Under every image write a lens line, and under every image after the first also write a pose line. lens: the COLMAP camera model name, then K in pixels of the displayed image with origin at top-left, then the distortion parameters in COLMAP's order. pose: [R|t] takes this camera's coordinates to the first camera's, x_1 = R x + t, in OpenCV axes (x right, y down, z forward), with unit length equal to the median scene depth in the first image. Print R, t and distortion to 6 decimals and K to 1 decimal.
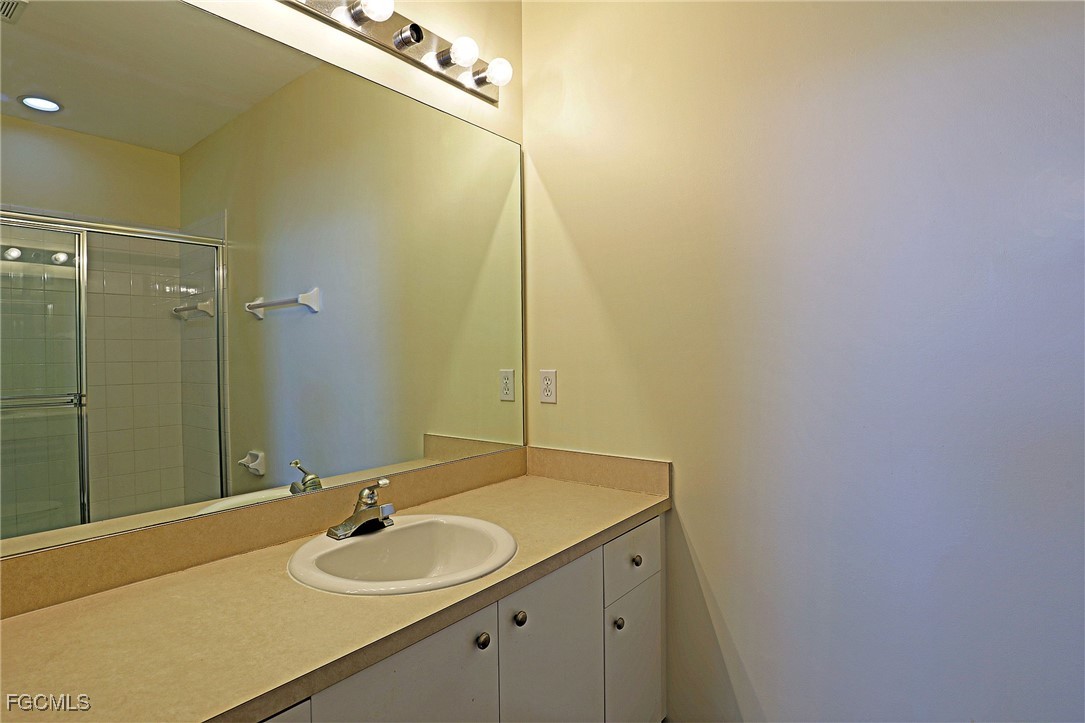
lens RADIAL K [[565.3, 0, 542.5], [0, 565.3, 361.5], [0, 0, 1]] dist [-0.028660, 0.001223]
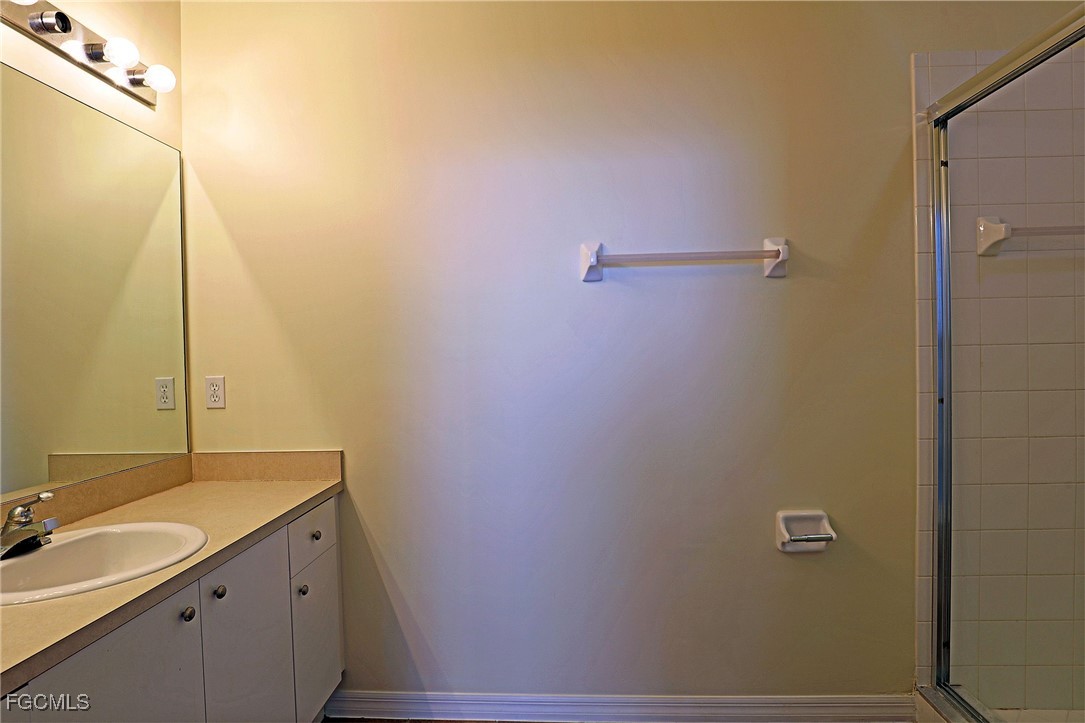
lens RADIAL K [[565.3, 0, 542.5], [0, 565.3, 361.5], [0, 0, 1]] dist [-0.028660, 0.001223]
pose [[0.823825, -0.016009, 0.566618, -0.091804], [0.020930, 0.999779, -0.002184, 0.003595], [-0.566458, 0.013659, 0.823978, -0.212426]]
